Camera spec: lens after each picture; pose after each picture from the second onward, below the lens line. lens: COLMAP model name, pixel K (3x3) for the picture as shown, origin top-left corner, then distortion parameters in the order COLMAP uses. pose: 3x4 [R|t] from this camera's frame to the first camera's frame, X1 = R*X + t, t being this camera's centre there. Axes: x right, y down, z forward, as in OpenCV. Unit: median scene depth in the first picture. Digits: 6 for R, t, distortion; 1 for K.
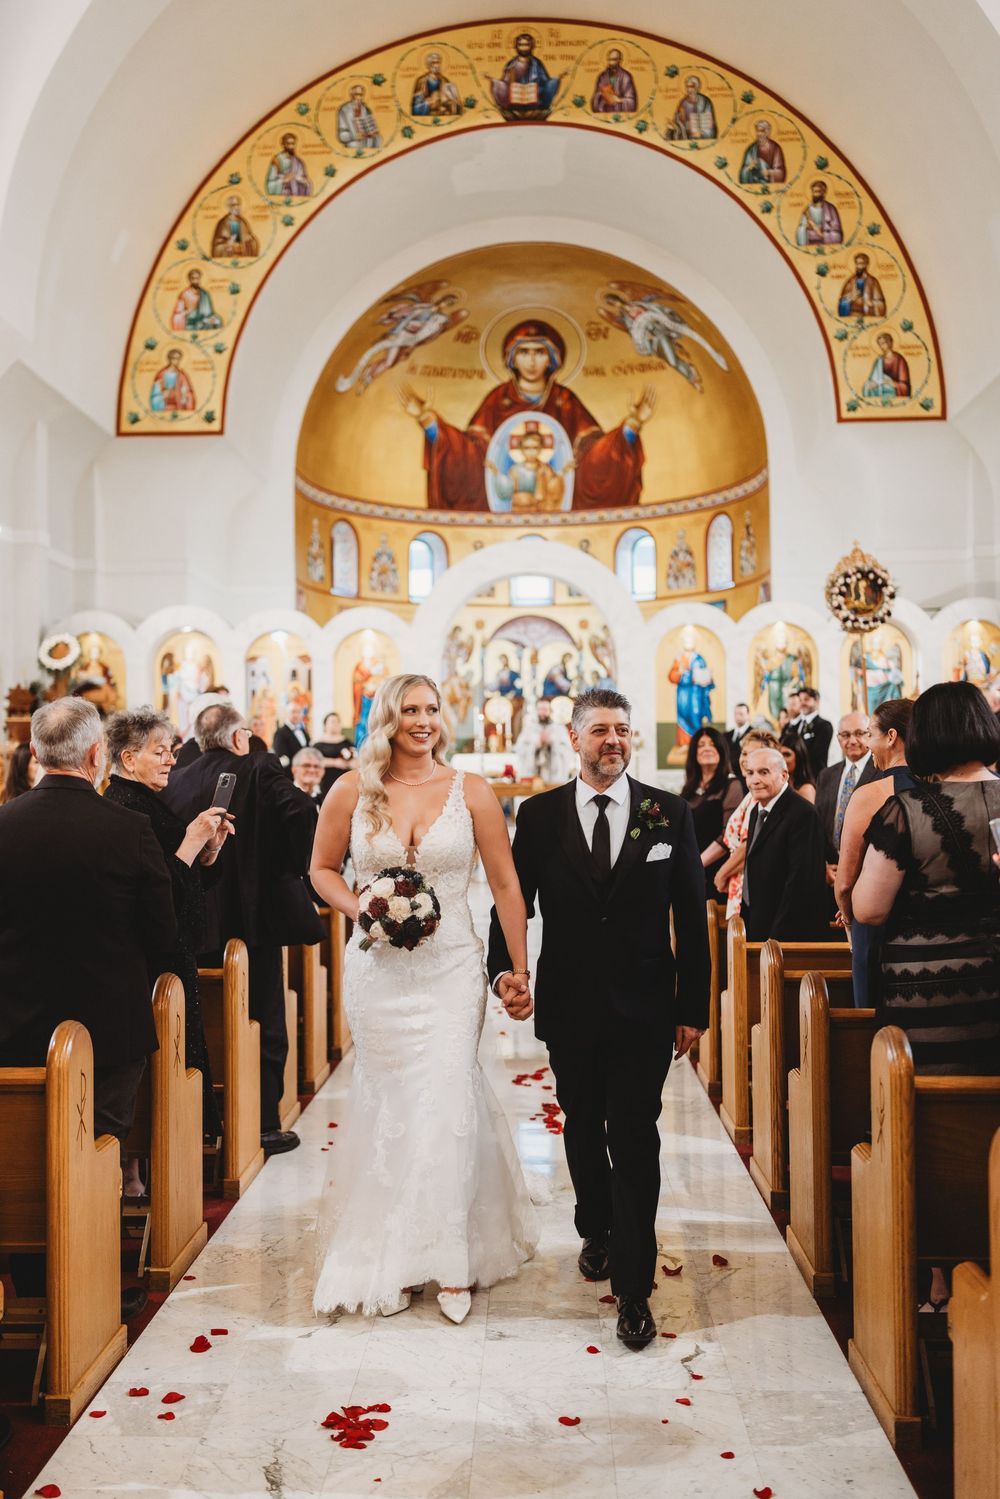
lens RADIAL K [[1494.2, 0, 464.8], [0, 1494.2, 757.2], [0, 0, 1]] dist [-0.008744, 0.000000]
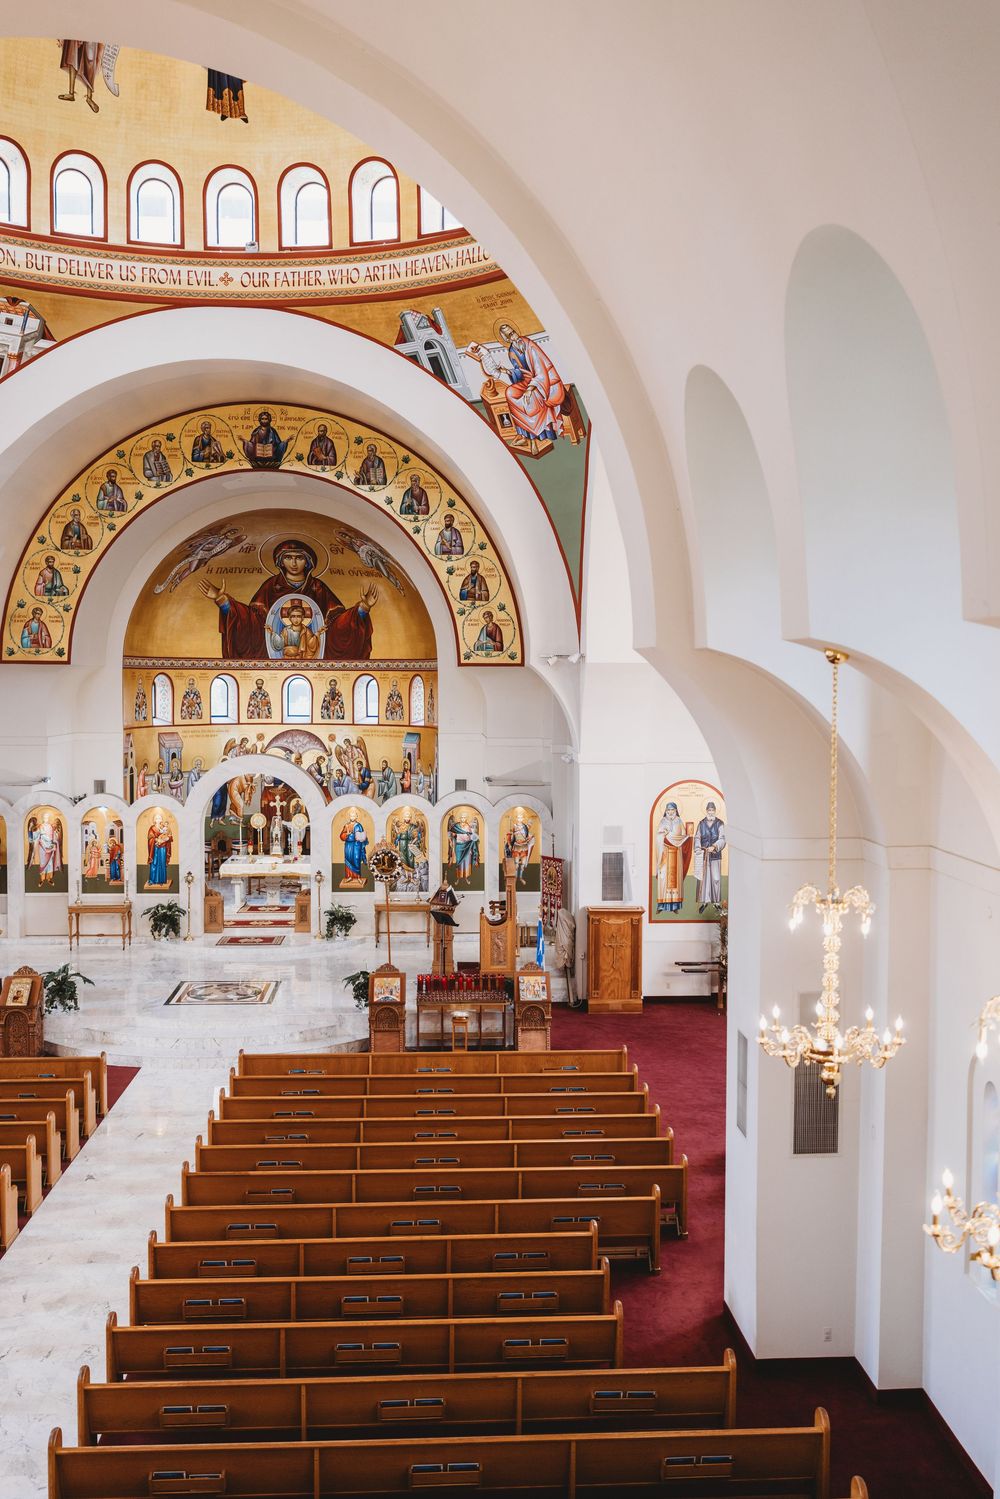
lens RADIAL K [[1398.7, 0, 508.4], [0, 1398.7, 753.1], [0, 0, 1]] dist [-0.007330, 0.000000]
pose [[0.993875, 0.007517, 0.110257, 0.133952], [-0.015681, 0.997182, 0.073367, -0.236687], [-0.109395, -0.074647, 0.991191, -0.507998]]
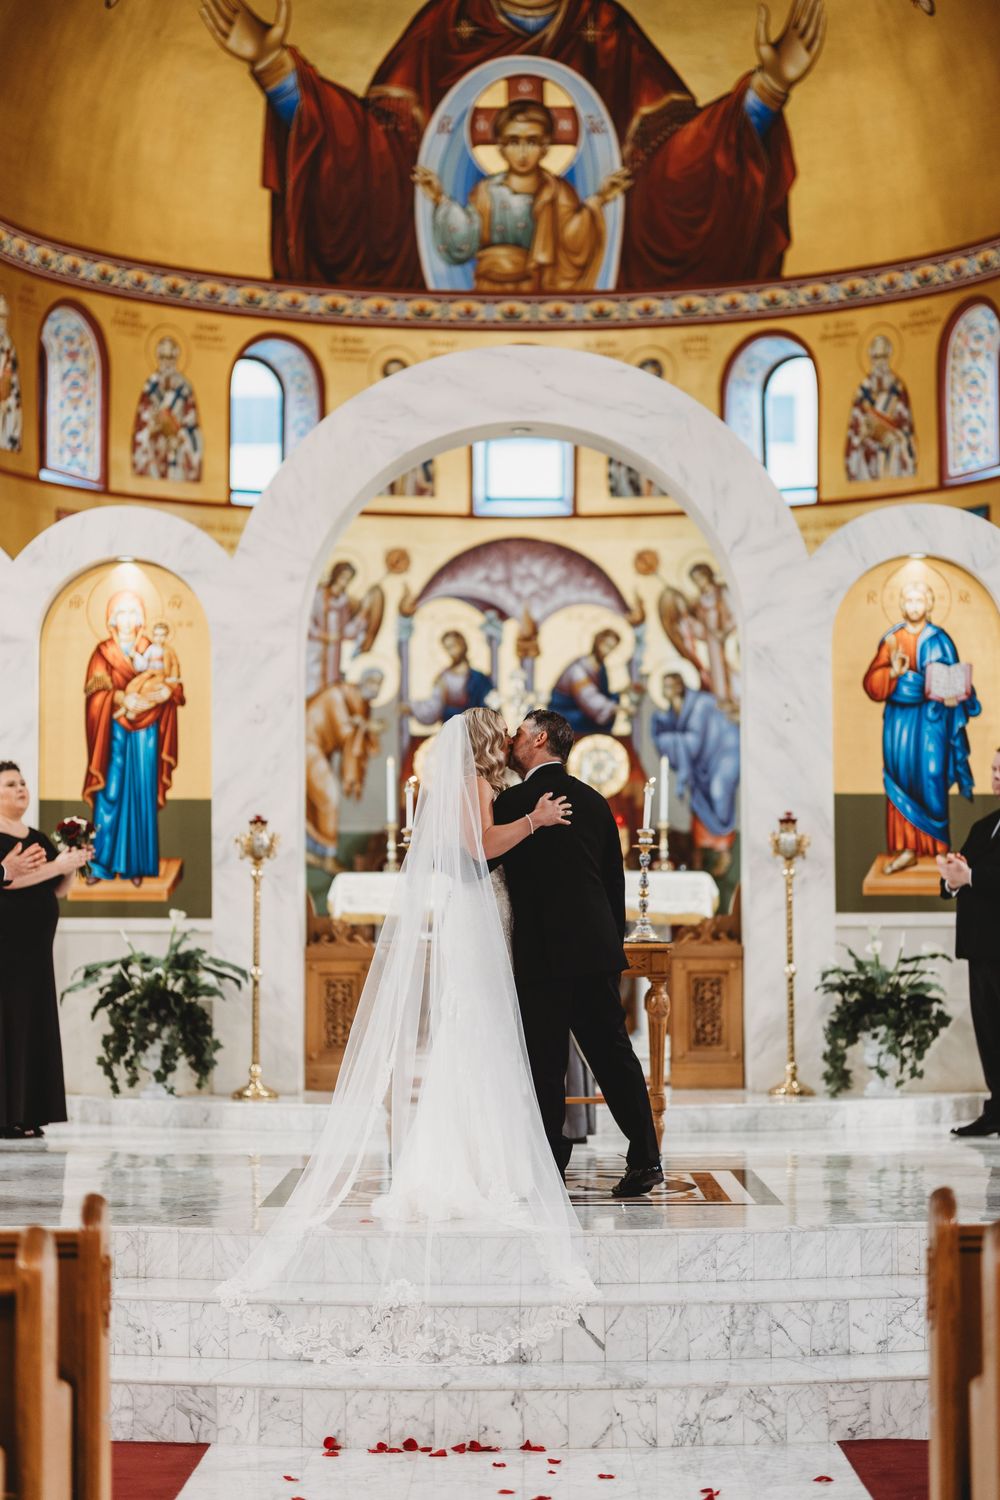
lens RADIAL K [[3446.0, 0, 529.3], [0, 3446.0, 753.4], [0, 0, 1]] dist [-0.011384, 0.000000]
pose [[0.998610, 0.007837, 0.052119, -0.003830], [-0.005840, 0.999247, -0.038361, 0.001802], [-0.052380, 0.038003, 0.997904, 0.058567]]
